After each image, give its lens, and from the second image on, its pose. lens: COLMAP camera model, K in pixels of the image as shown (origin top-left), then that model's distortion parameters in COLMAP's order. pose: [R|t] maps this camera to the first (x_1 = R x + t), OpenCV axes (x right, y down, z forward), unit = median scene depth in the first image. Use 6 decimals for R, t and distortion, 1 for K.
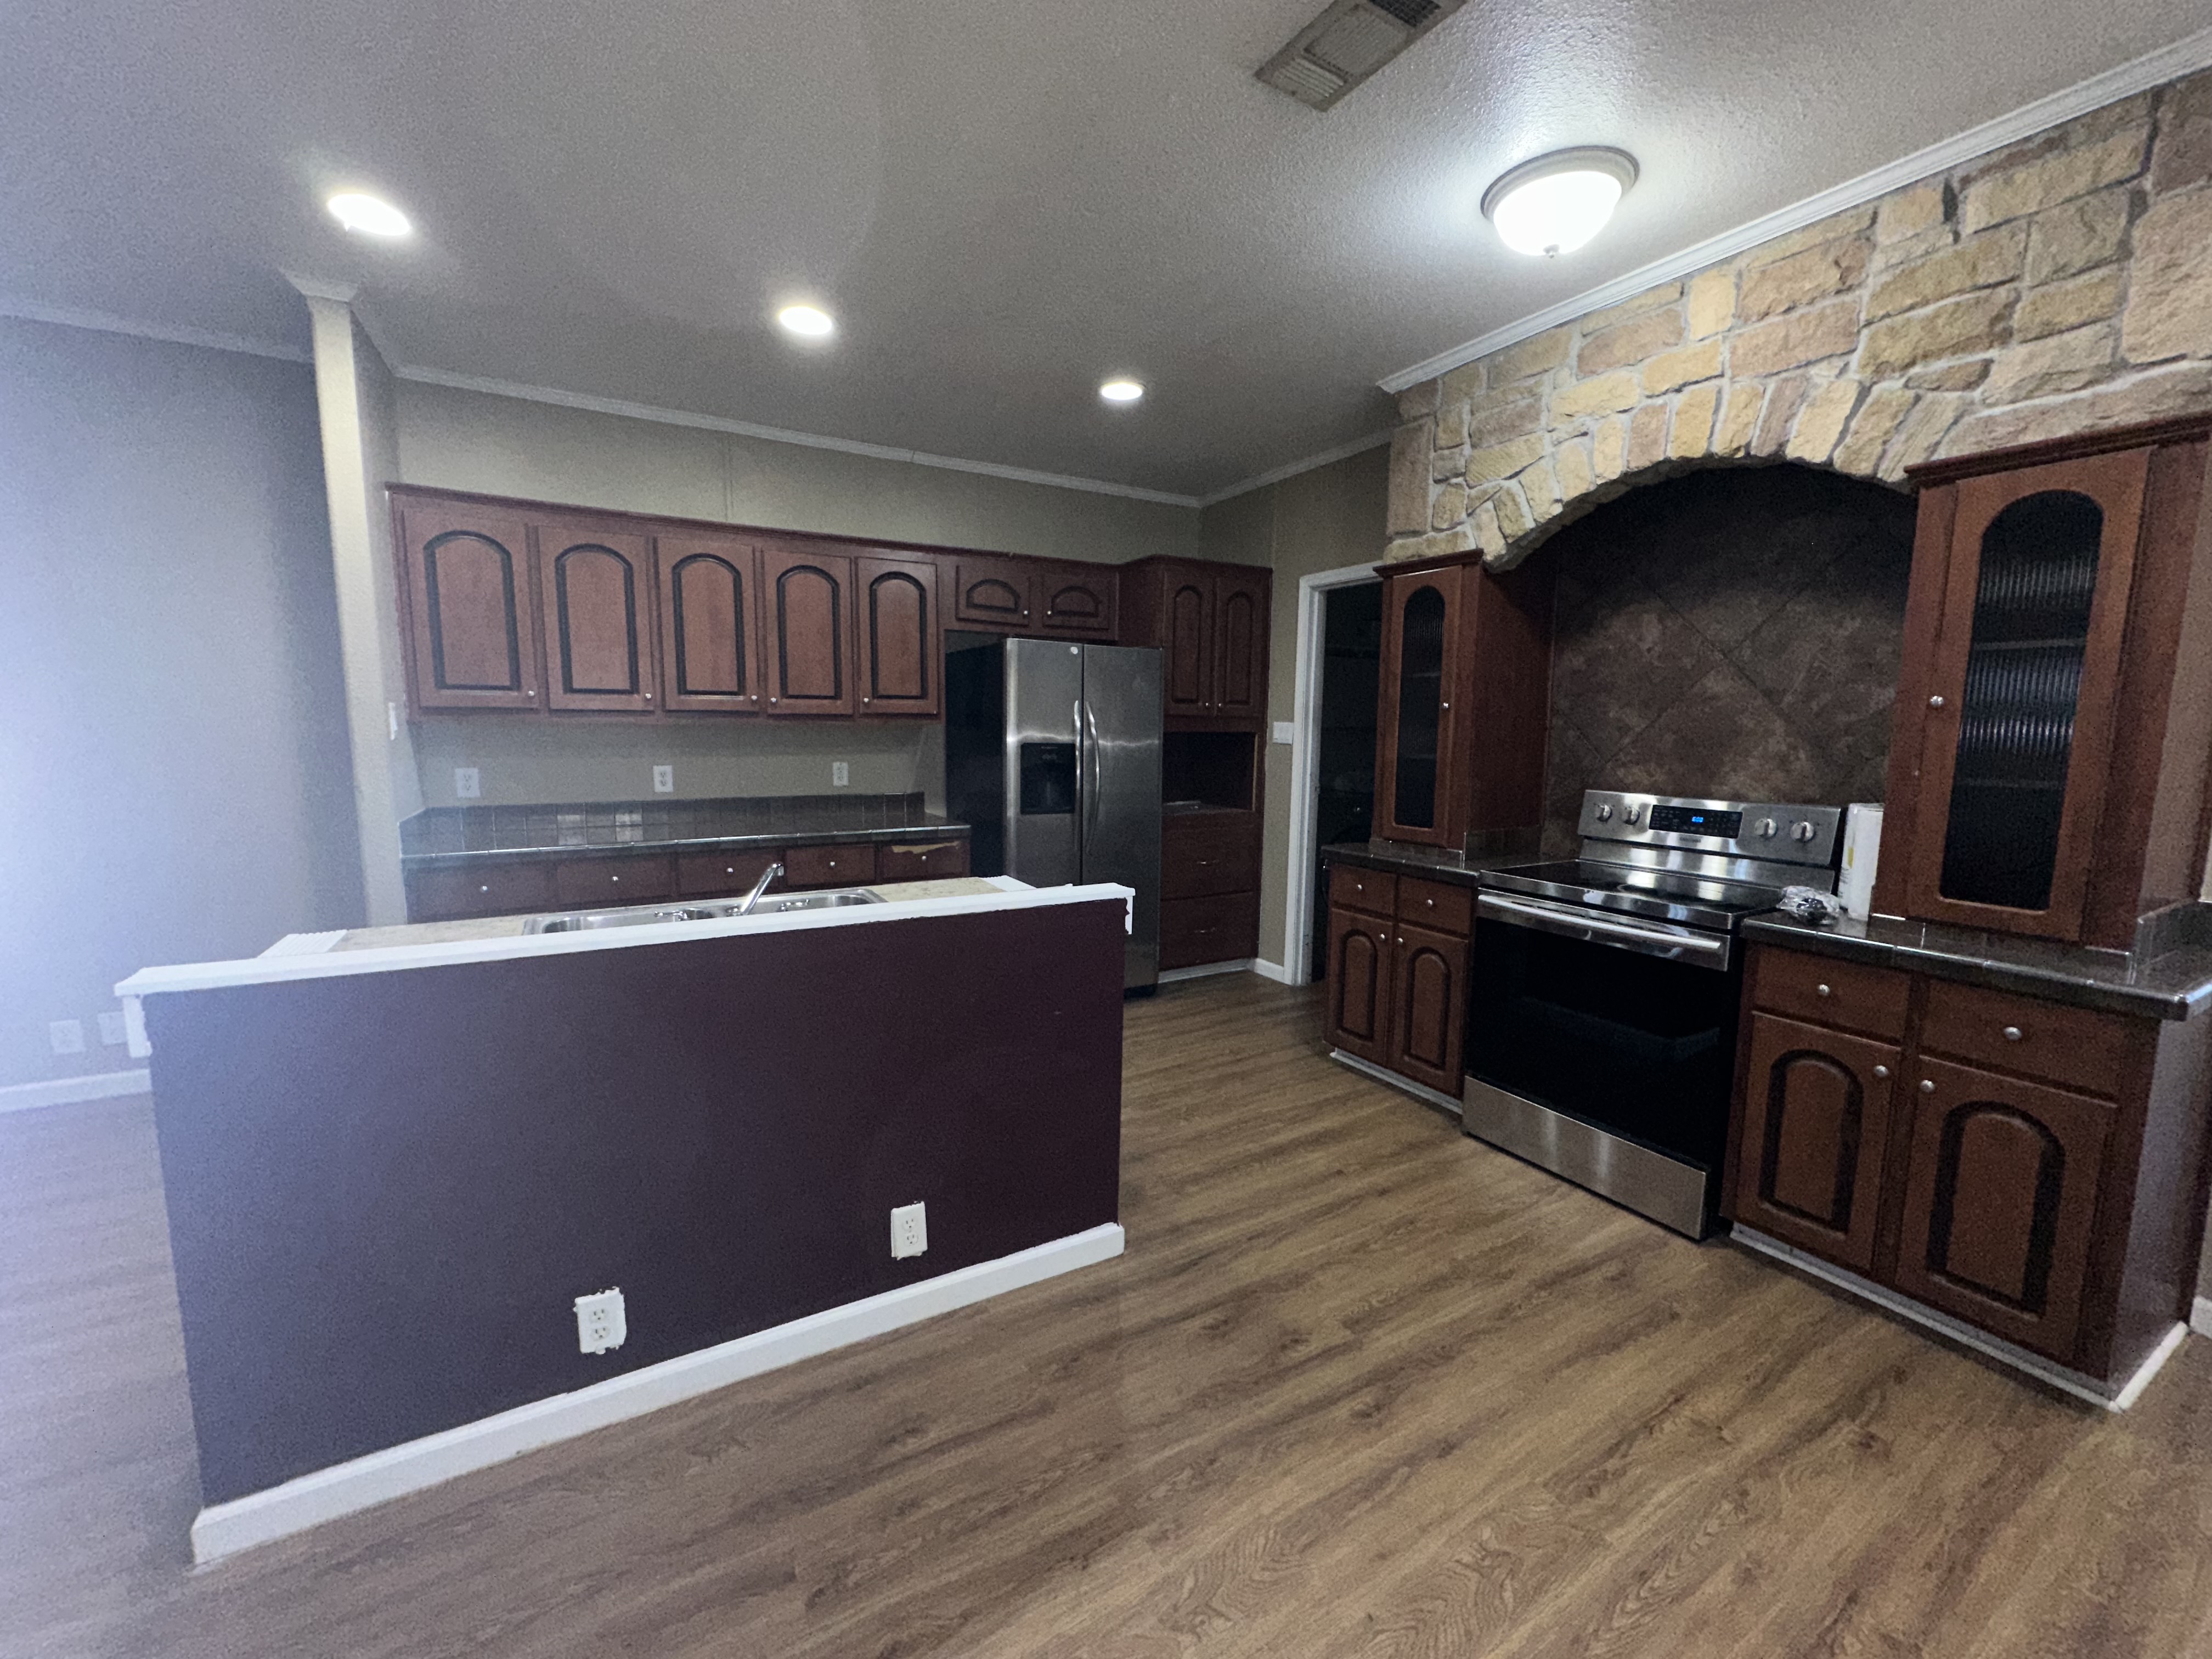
lens RADIAL K [[880.1, 0, 1106.0], [0, 880.1, 829.5], [0, 0, 1]] dist [-0.002565, 0.000436]
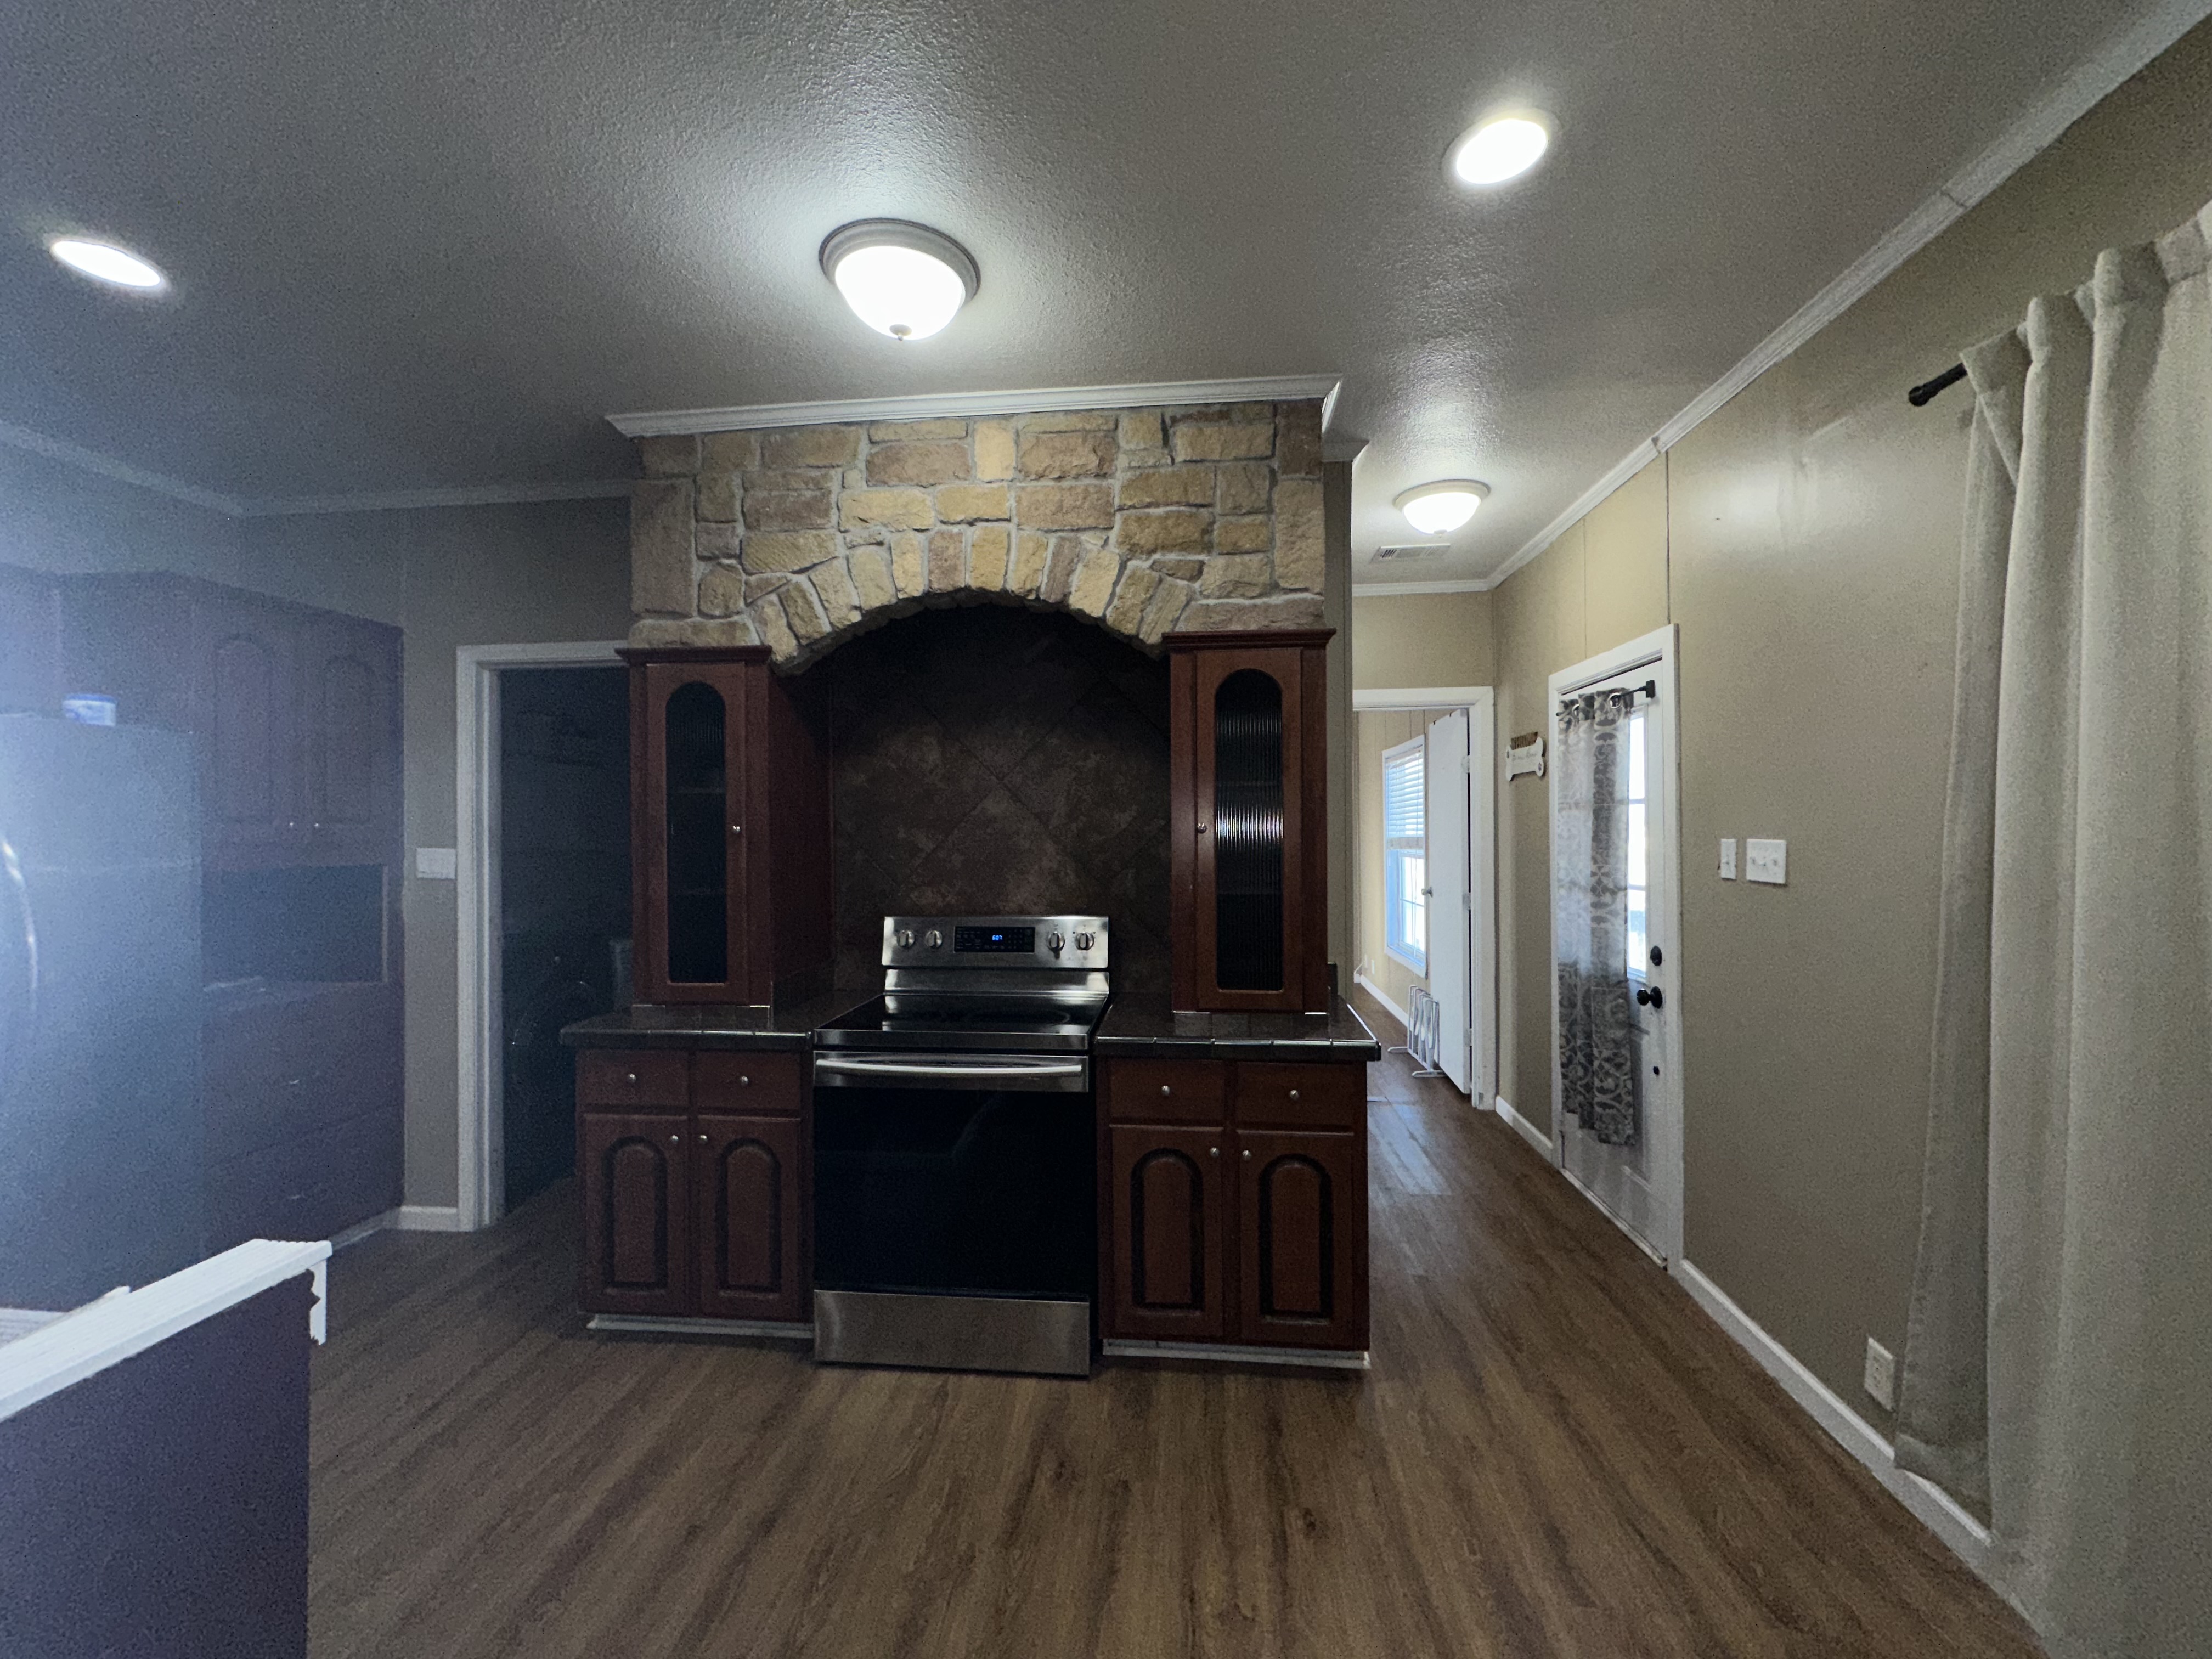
lens RADIAL K [[880.1, 0, 1106.0], [0, 880.1, 829.5], [0, 0, 1]] dist [-0.002565, 0.000436]
pose [[0.588363, -0.015520, 0.808448, -0.089576], [0.110222, 0.992023, -0.061172, -0.068577], [-0.801049, 0.125100, 0.585380, 0.326083]]
